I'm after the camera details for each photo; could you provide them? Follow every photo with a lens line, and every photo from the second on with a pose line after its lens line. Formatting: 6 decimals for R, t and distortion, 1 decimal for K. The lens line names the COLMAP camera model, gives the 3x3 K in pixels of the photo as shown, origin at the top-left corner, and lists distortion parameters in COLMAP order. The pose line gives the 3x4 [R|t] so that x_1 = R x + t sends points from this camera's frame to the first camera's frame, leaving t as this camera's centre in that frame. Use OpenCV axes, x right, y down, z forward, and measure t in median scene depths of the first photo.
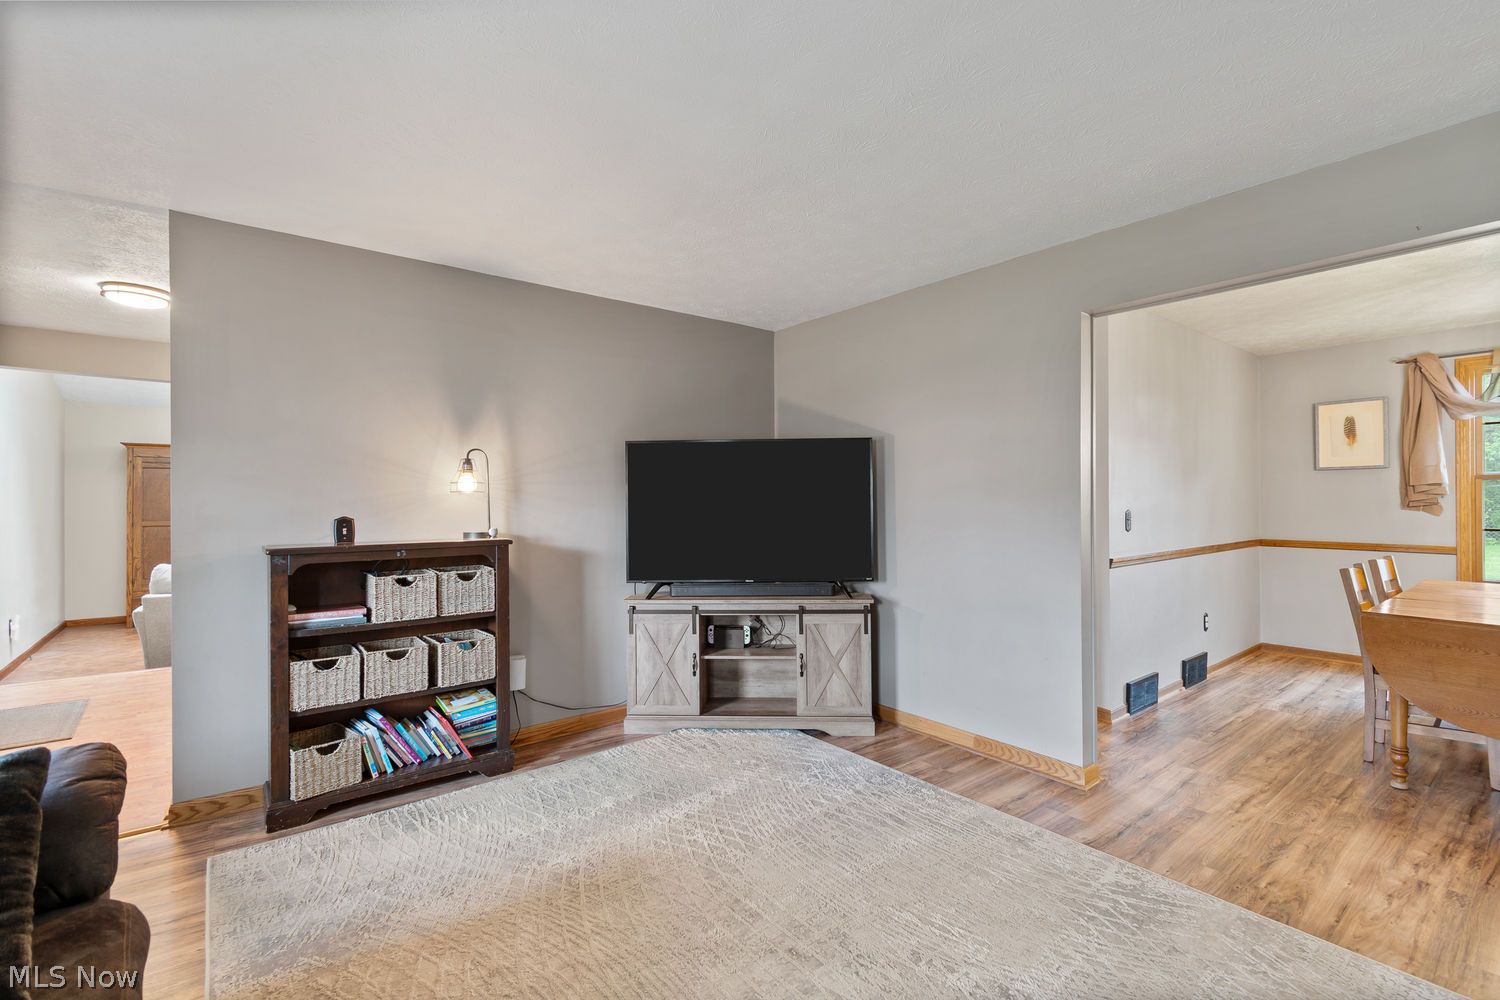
lens RADIAL K [[662.8, 0, 760.1], [0, 662.8, 494.1], [0, 0, 1]] dist [0.002253, -0.000023]
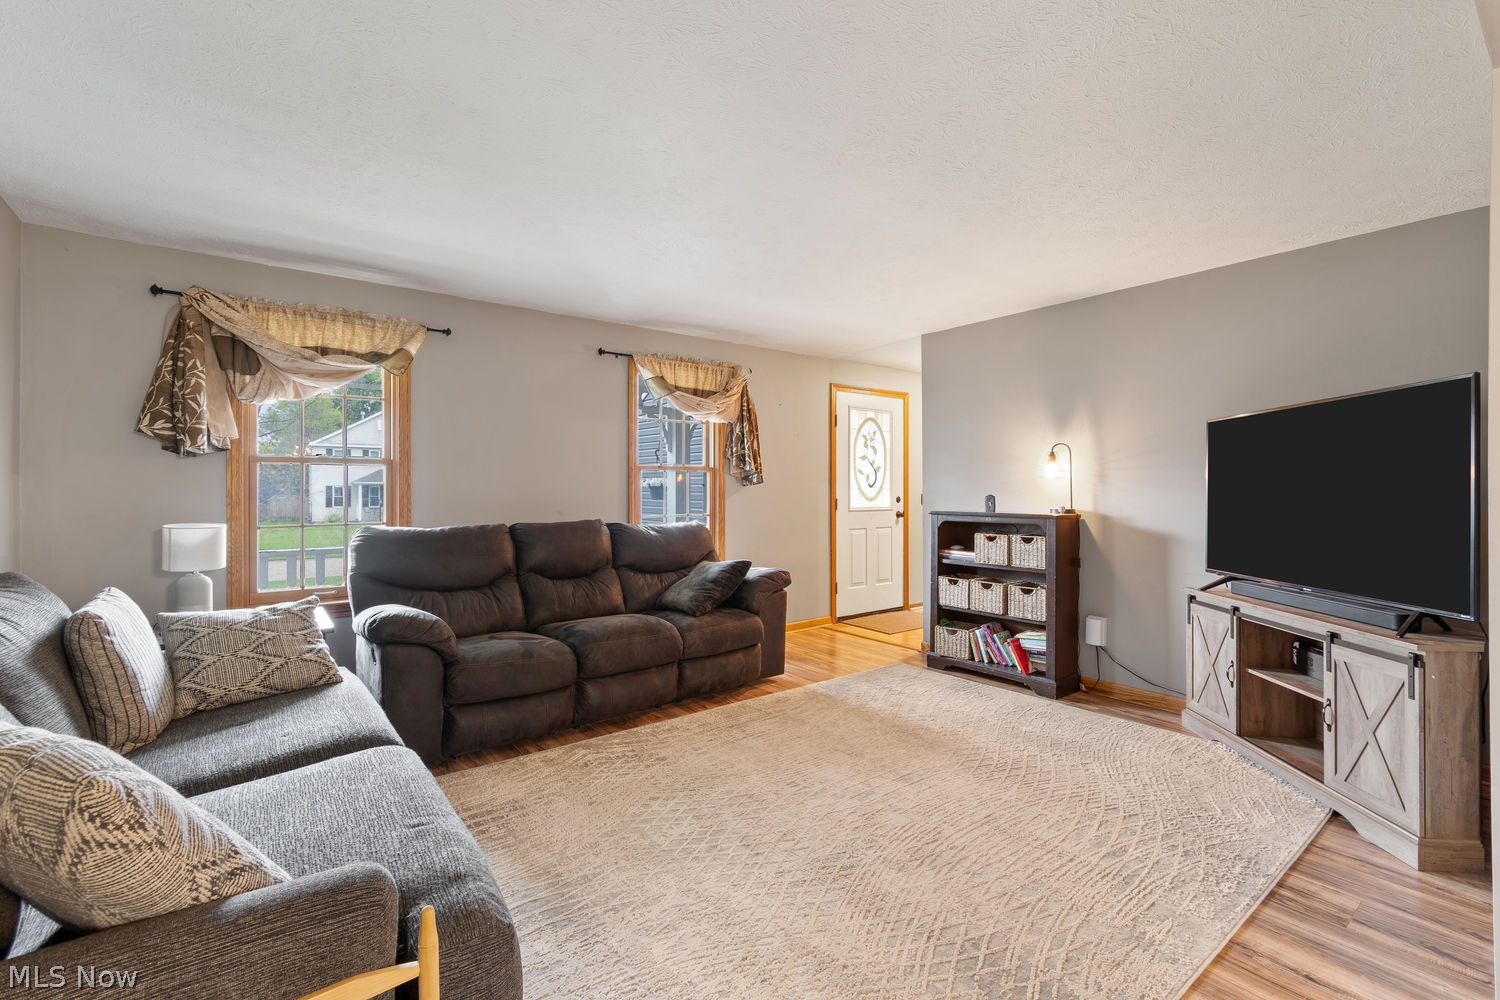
lens RADIAL K [[662.8, 0, 760.1], [0, 662.8, 494.1], [0, 0, 1]] dist [0.002253, -0.000023]
pose [[-0.016482, 0.009559, -0.999818, 0.911433], [0.007653, 0.999926, 0.009434, 0.013651], [0.999835, -0.007496, -0.016554, 0.479977]]
